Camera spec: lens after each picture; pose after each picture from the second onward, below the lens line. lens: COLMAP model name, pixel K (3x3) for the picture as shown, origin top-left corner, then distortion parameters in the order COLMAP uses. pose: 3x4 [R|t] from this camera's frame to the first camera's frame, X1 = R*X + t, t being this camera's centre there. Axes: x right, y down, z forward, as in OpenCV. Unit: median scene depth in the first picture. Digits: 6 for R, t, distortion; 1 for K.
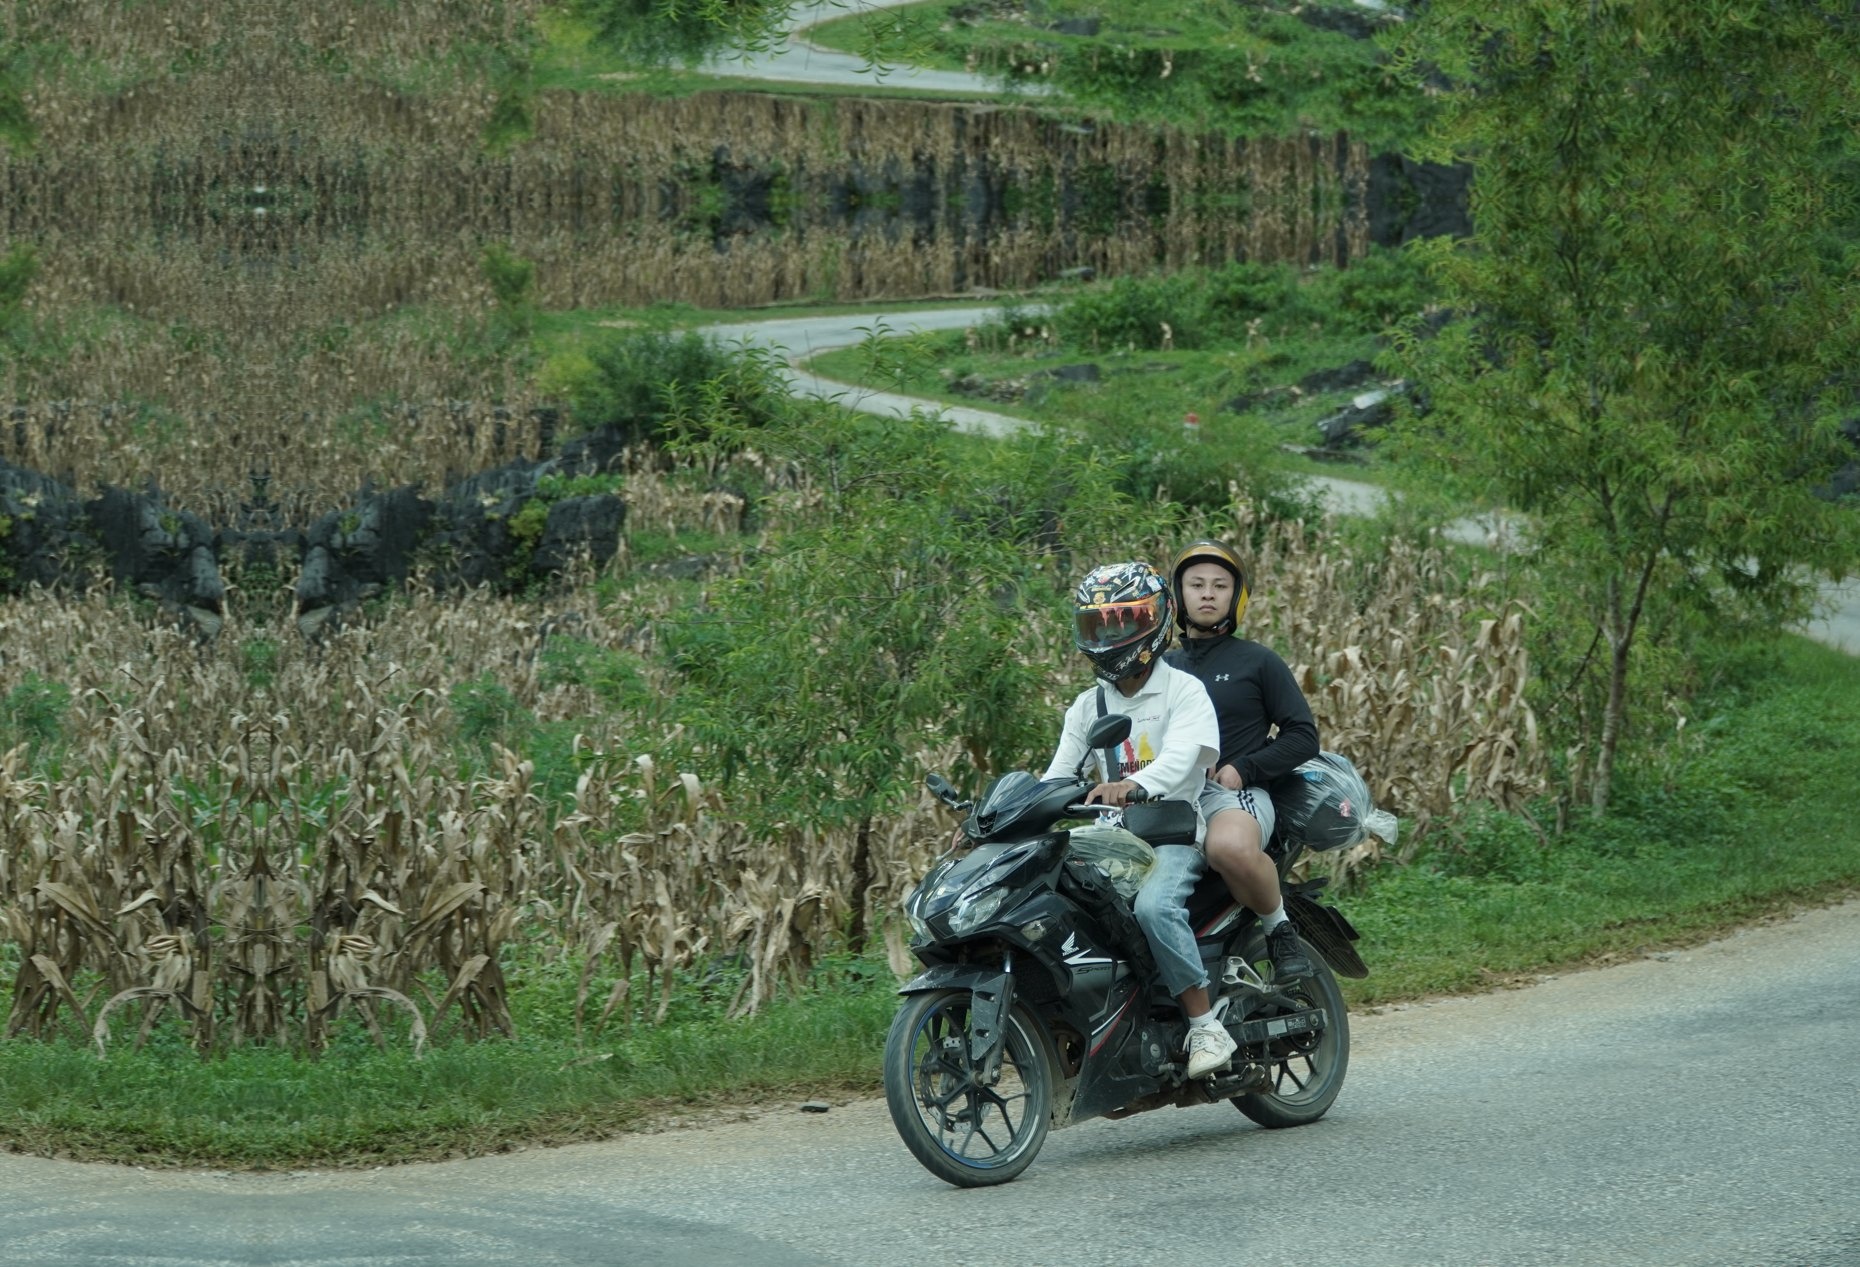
lens RADIAL K [[5668.7, 0, 929.4], [0, 5668.7, 642.4], [0, 0, 1]] dist [-0.855413, 0.000000]
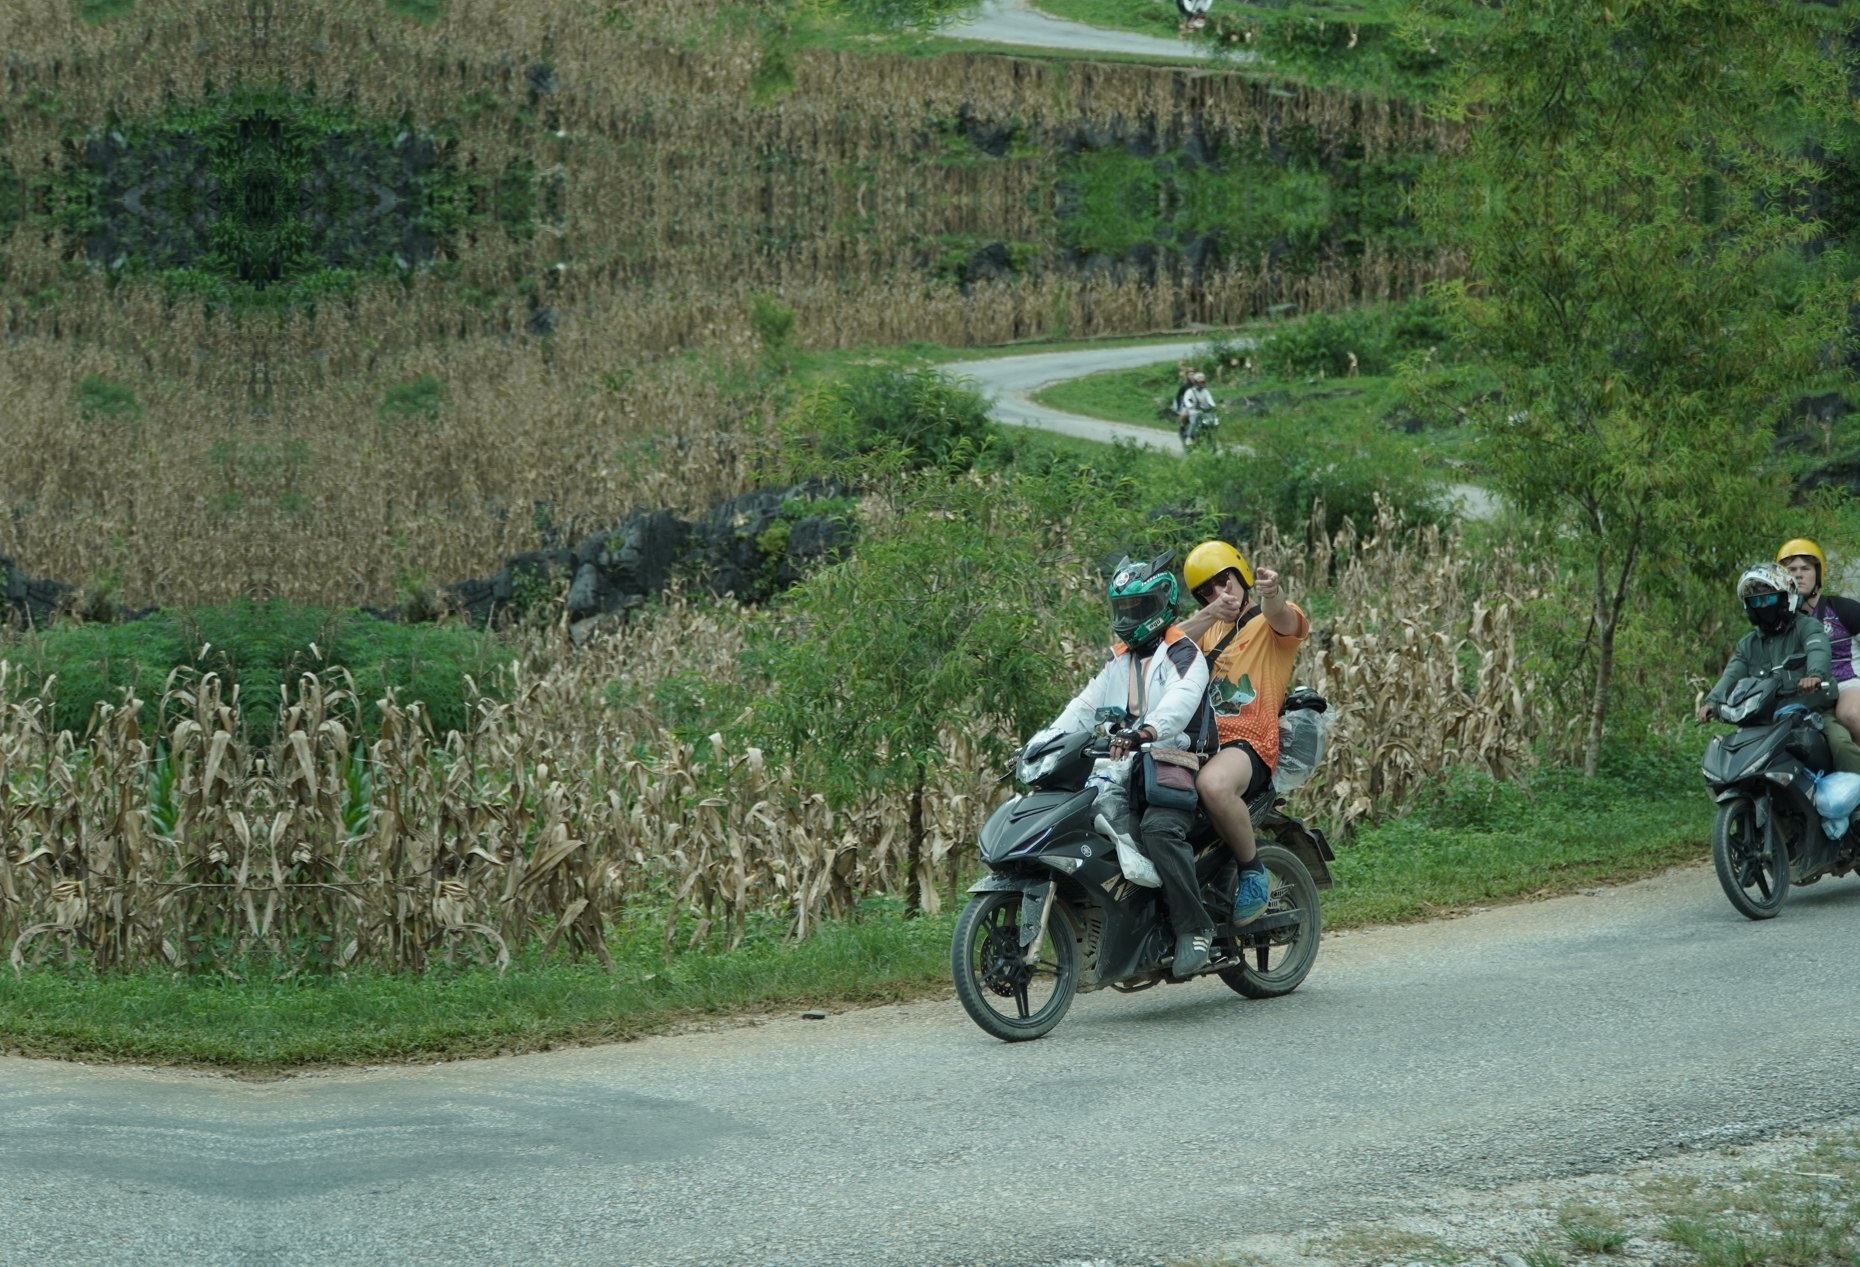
lens RADIAL K [[5668.7, 0, 930.4], [0, 5668.7, 632.3], [0, 0, 1]] dist [-0.855413, 0.000000]
pose [[0.993444, -0.016796, -0.113081, 0.113563], [0.016419, 0.999856, -0.004268, 0.003702], [0.113137, 0.002383, 0.993577, -0.171544]]
